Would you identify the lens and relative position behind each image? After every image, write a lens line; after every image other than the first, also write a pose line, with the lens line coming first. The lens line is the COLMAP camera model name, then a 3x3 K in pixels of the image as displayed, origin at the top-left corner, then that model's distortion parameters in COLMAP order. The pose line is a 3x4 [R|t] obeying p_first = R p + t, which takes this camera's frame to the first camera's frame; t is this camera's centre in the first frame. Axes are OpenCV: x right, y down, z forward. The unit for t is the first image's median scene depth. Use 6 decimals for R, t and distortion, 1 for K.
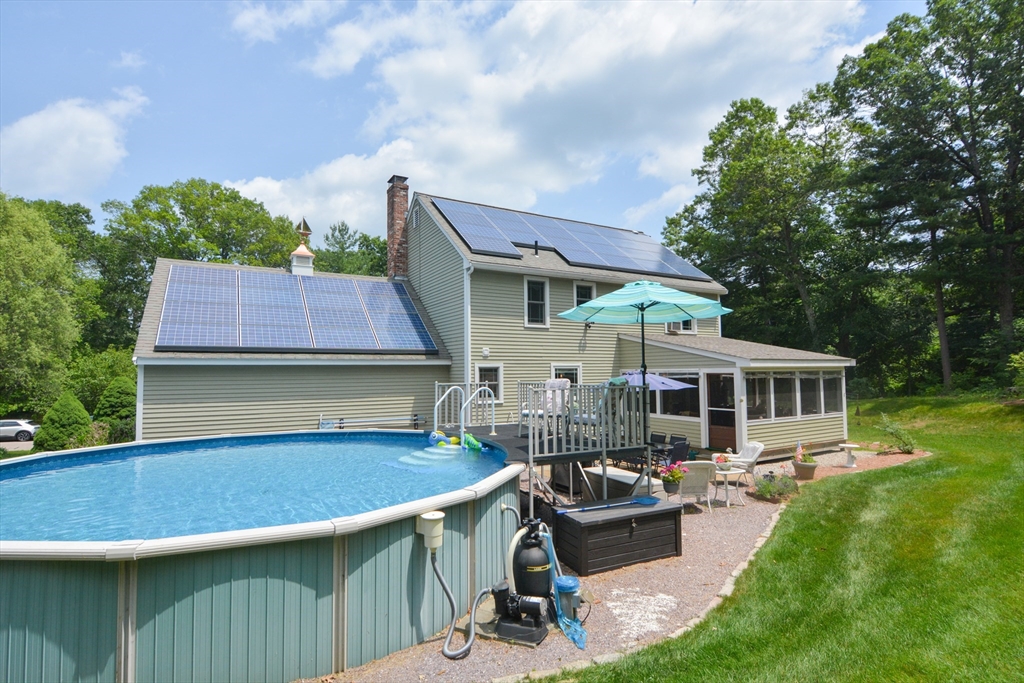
lens RADIAL K [[490.5, 0, 511.1], [0, 490.5, 339.0], [0, 0, 1]] dist [0.000879, -0.010017]
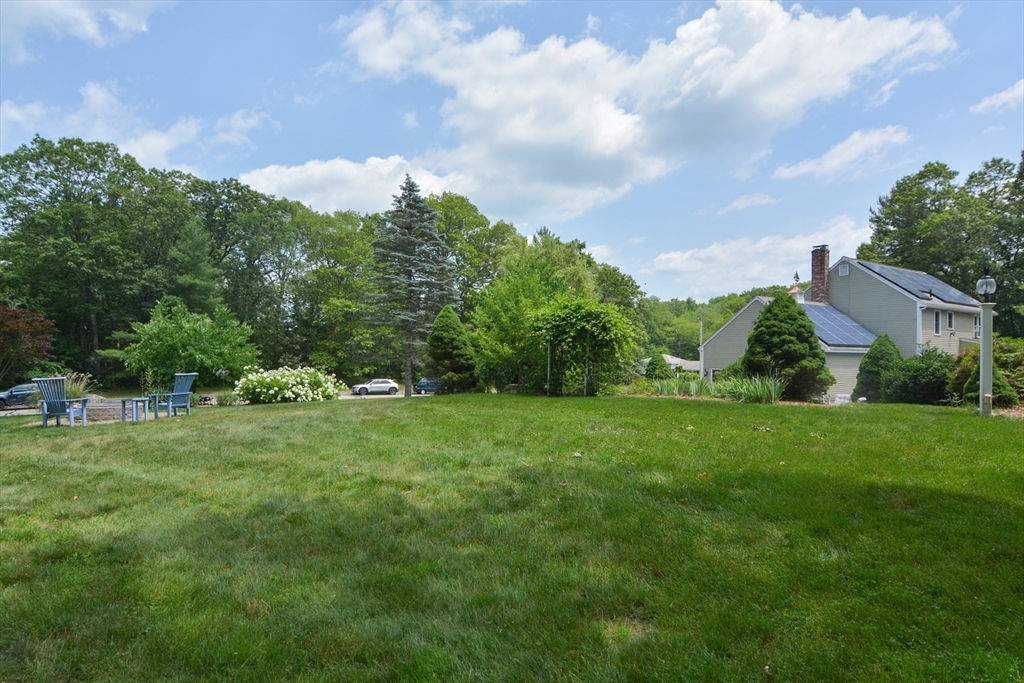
lens RADIAL K [[490.5, 0, 511.1], [0, 490.5, 339.0], [0, 0, 1]] dist [0.000879, -0.010017]
pose [[0.999638, 0.022306, -0.015051, -0.978031], [-0.021577, 0.998665, 0.046942, -0.035920], [0.016078, -0.046600, 0.998784, -0.608688]]
